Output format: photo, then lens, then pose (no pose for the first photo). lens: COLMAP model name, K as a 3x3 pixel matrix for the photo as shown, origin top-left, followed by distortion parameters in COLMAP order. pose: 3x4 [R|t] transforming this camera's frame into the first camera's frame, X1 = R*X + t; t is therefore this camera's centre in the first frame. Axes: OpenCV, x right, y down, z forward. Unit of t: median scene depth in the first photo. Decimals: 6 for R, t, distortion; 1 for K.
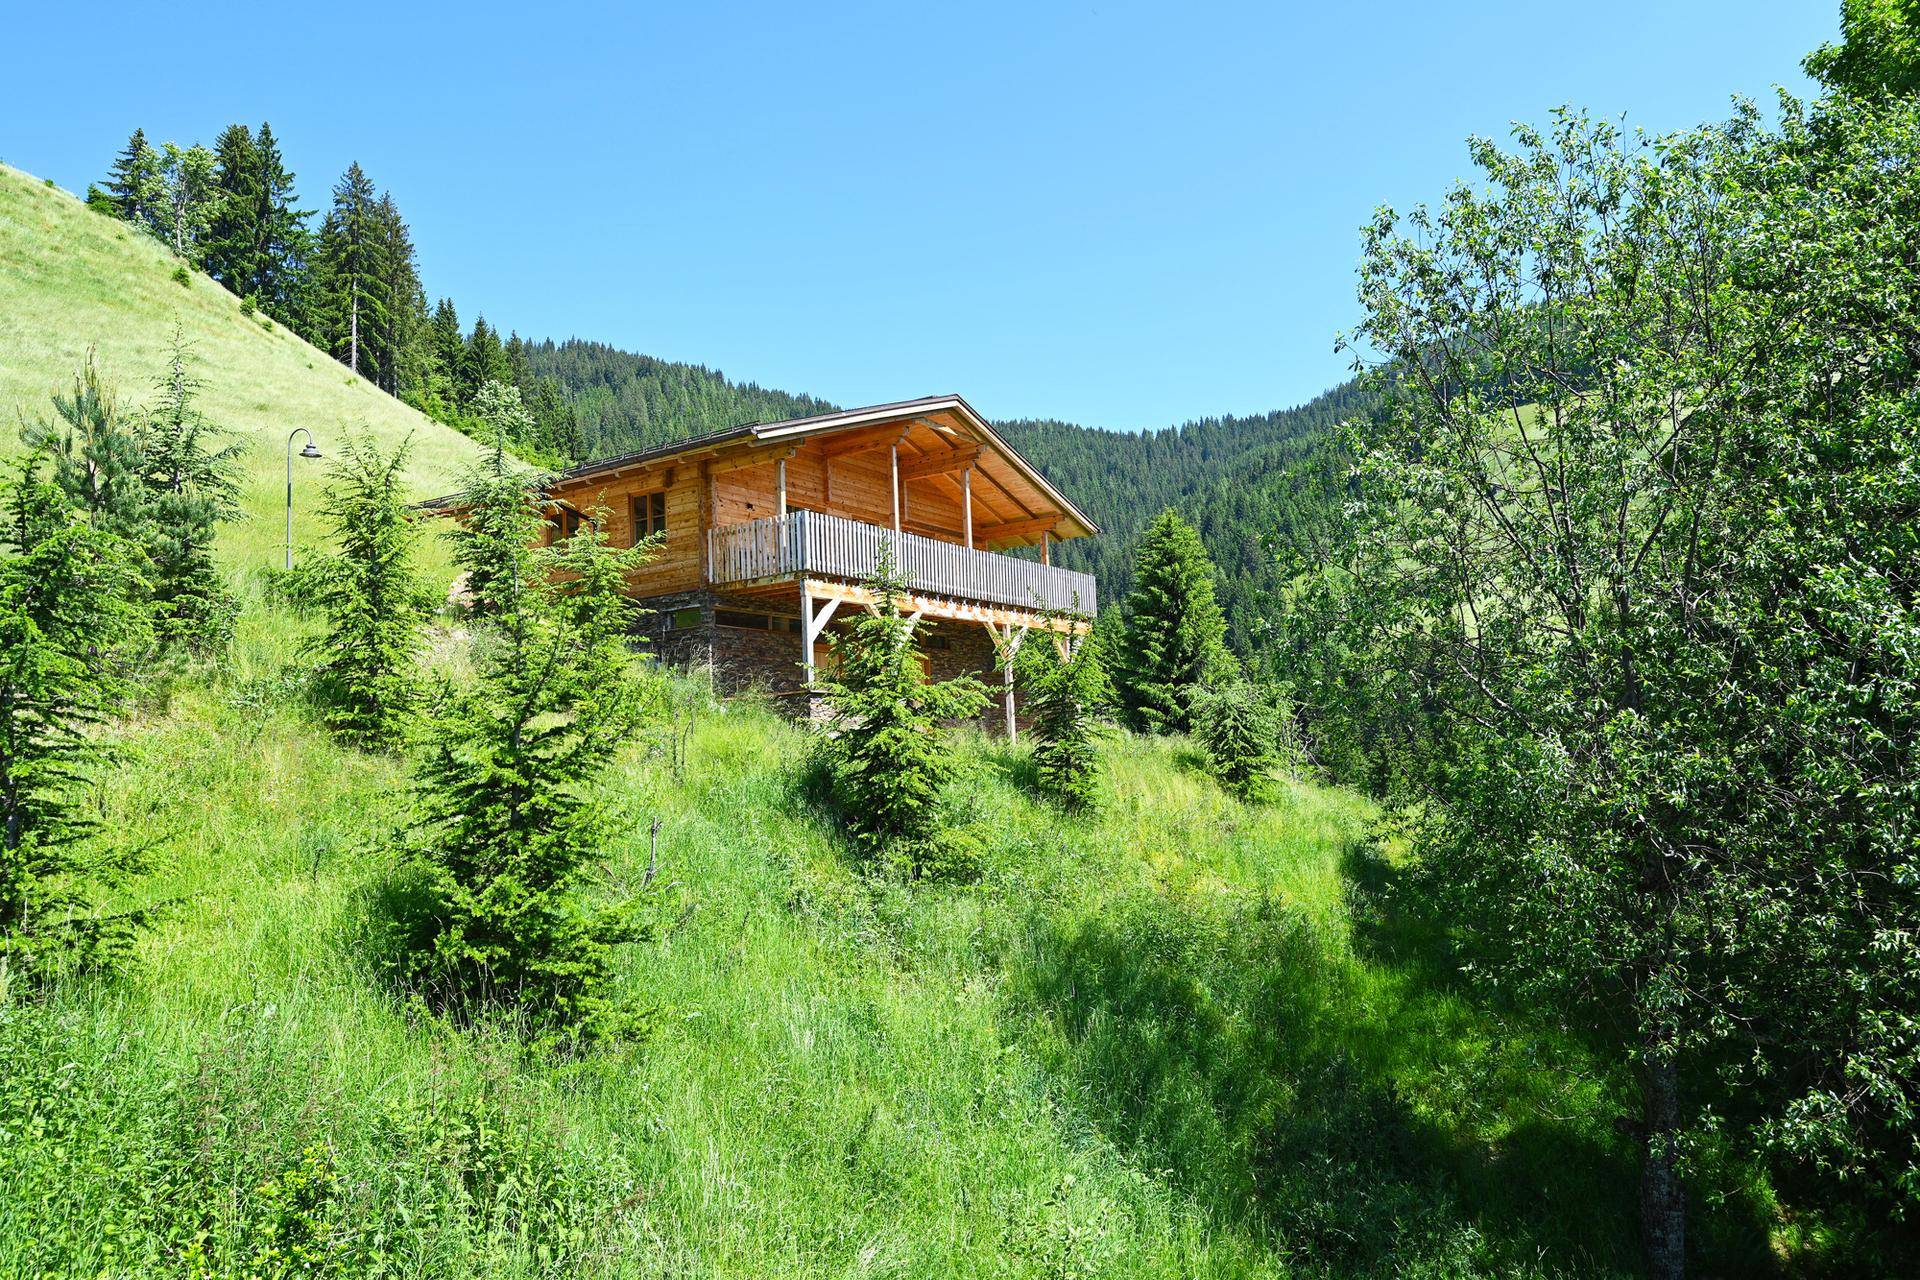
lens RADIAL K [[1277.6, 0, 957.5], [0, 1277.6, 637.8], [0, 0, 1]] dist [0.000398, -0.002428]
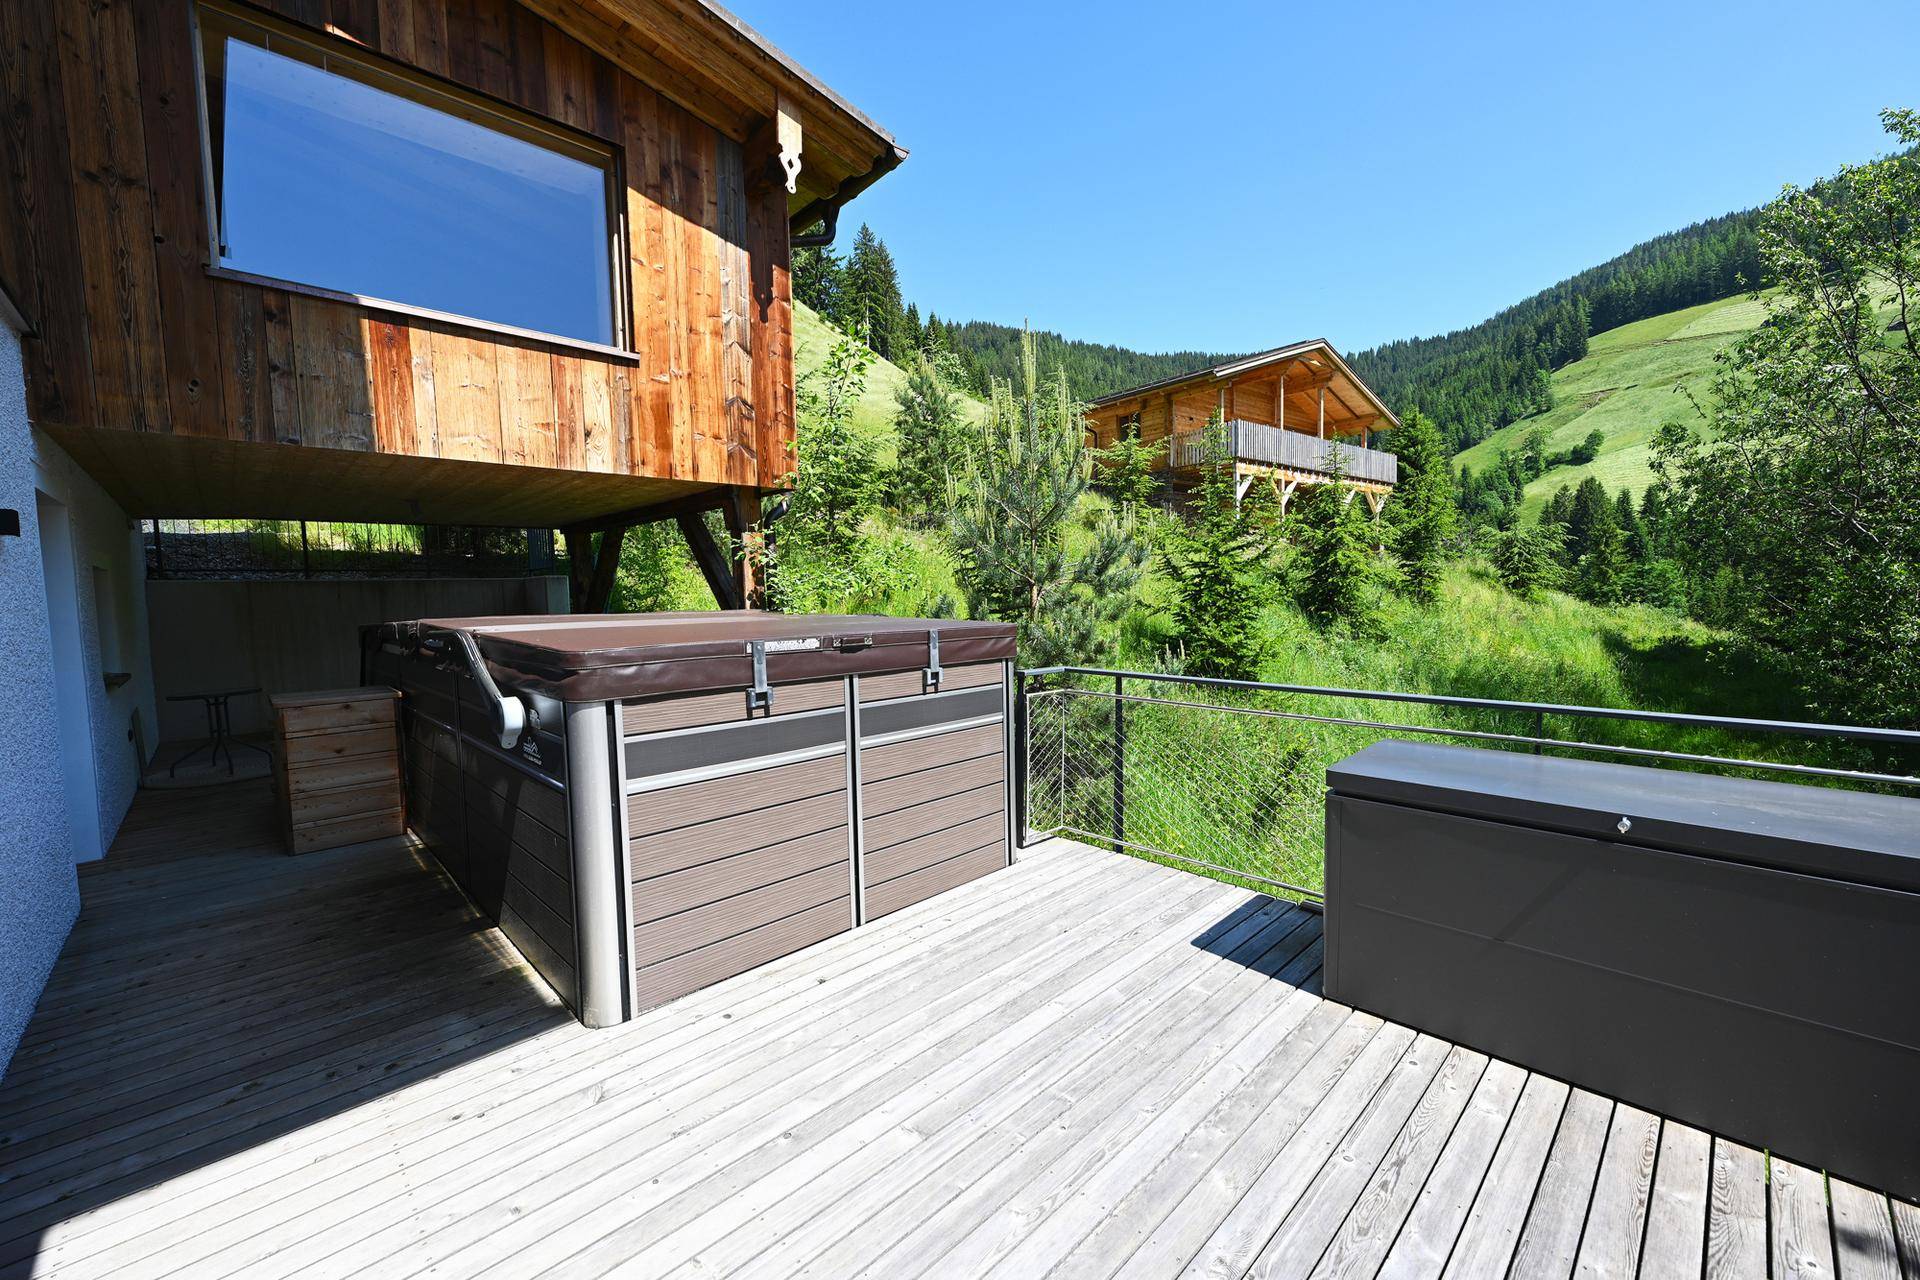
lens RADIAL K [[767.3, 0, 962.1], [0, 767.3, 634.0], [0, 0, 1]] dist [0.000182, -0.000336]
pose [[0.954020, 0.034491, -0.297753, -0.113545], [0.016199, 0.985973, 0.166116, 0.001739], [0.299306, -0.163301, 0.940079, -0.060981]]
